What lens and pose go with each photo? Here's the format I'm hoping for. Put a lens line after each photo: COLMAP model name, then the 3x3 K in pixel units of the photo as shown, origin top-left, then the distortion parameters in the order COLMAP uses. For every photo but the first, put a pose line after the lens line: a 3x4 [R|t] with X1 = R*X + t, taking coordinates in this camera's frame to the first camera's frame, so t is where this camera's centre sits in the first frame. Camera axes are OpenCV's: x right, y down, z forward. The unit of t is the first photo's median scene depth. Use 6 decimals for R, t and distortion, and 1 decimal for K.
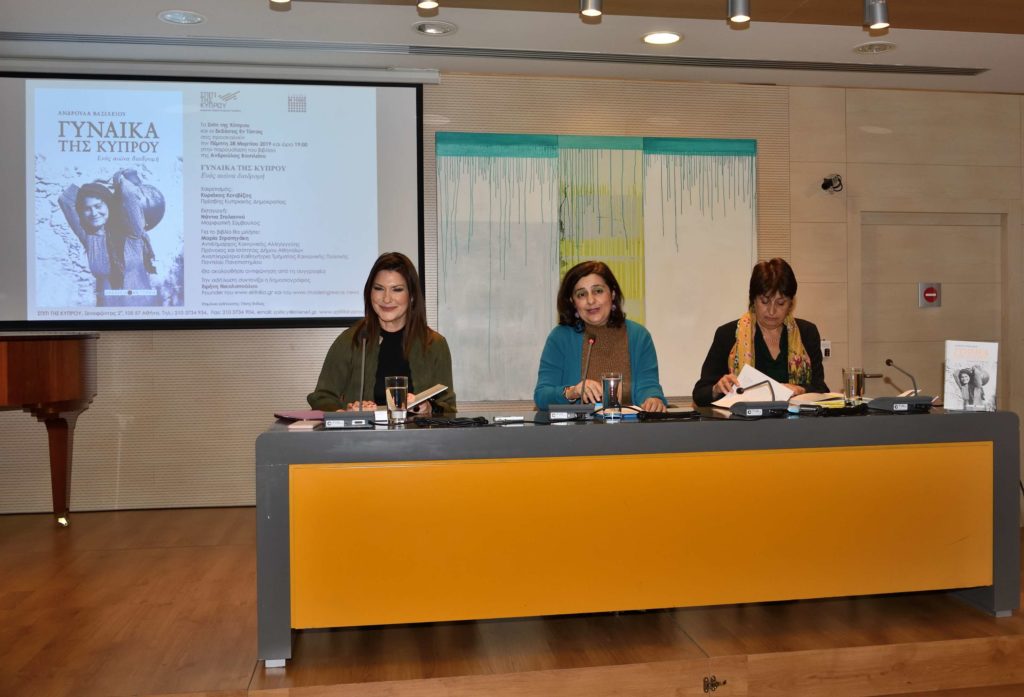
lens RADIAL K [[1128.3, 0, 511.9], [0, 1128.3, 339.1], [0, 0, 1]] dist [0.031448, 0.000000]
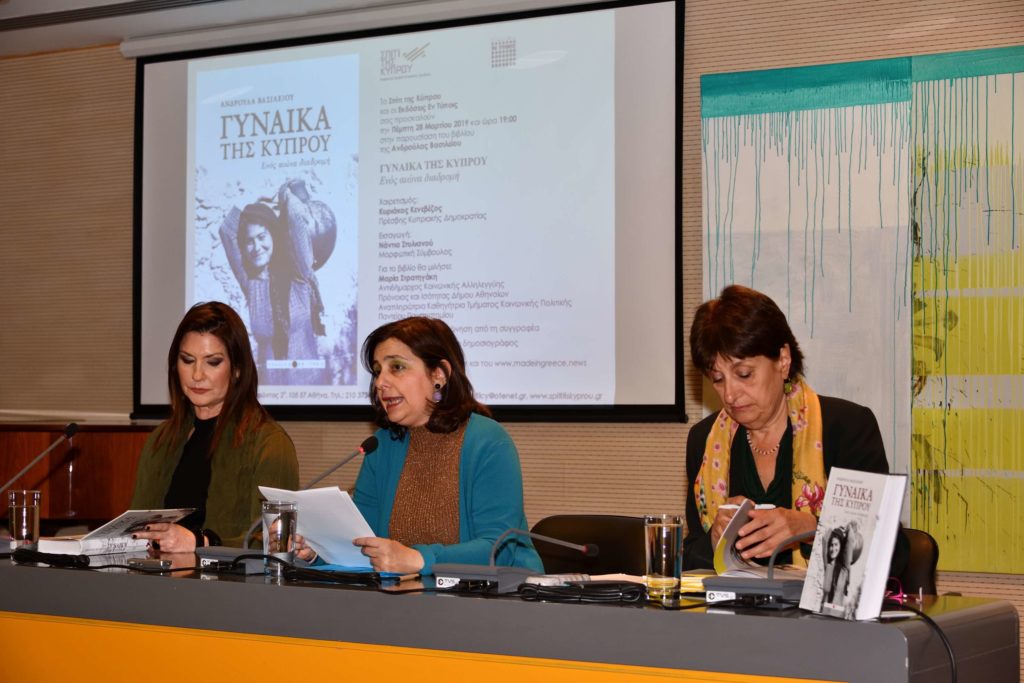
lens RADIAL K [[2167.4, 0, 511.8], [0, 2167.4, 348.7], [0, 0, 1]] dist [0.155459, 0.000000]
pose [[0.722164, -0.006719, -0.691689, 0.626211], [-0.024653, 0.999068, -0.035445, -0.008316], [0.691283, 0.042649, 0.721325, 0.170240]]
